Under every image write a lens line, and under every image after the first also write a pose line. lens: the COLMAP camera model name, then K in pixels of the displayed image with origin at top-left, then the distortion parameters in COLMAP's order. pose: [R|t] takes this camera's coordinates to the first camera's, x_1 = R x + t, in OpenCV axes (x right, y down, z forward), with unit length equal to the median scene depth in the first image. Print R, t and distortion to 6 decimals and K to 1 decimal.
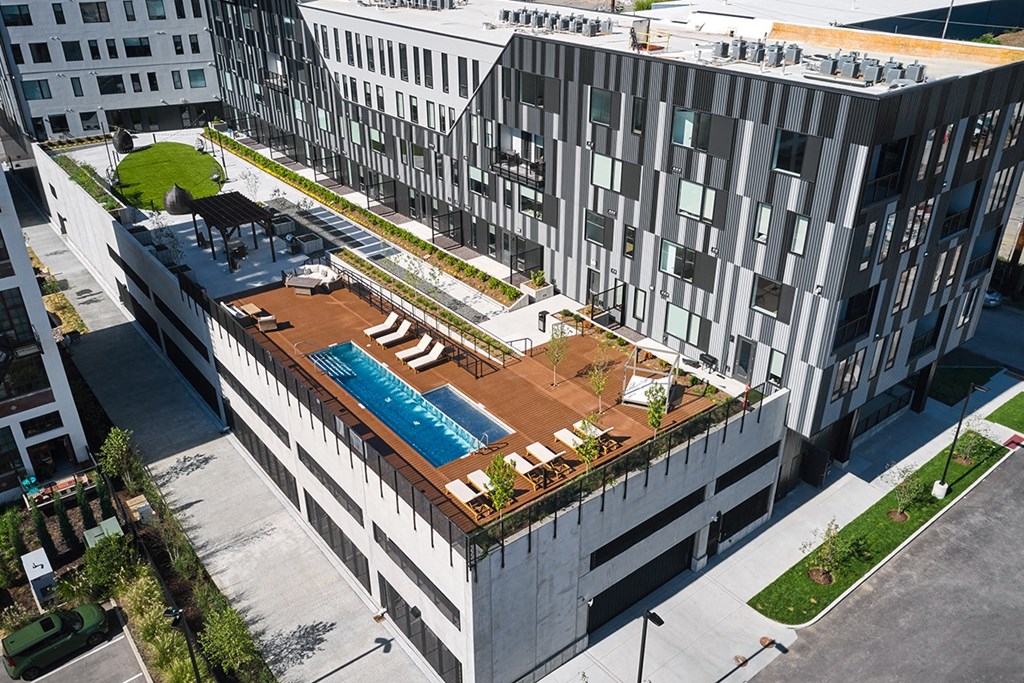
lens RADIAL K [[809.5, 0, 511.9], [0, 809.5, 341.8], [0, 0, 1]] dist [0.005732, 0.005594]
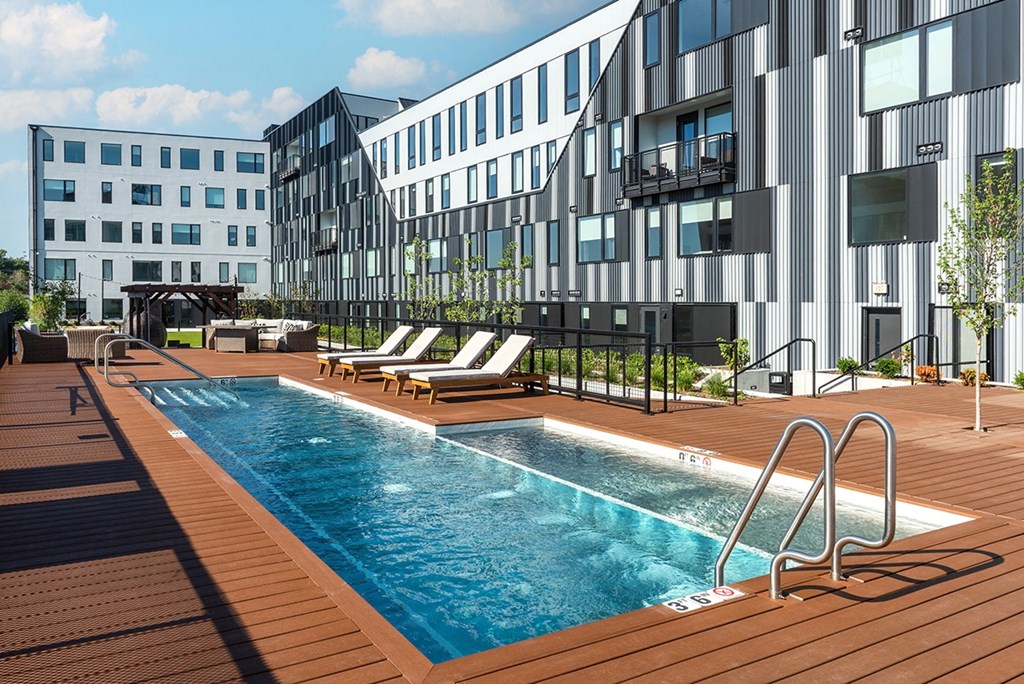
lens RADIAL K [[764.0, 0, 476.1], [0, 764.0, 333.7], [0, 0, 1]] dist [0.009613, 0.009159]
pose [[0.988850, 0.001199, -0.148911, -0.043592], [-0.064919, 0.903414, -0.423826, 0.095508], [0.134020, 0.428768, 0.893419, 0.527174]]
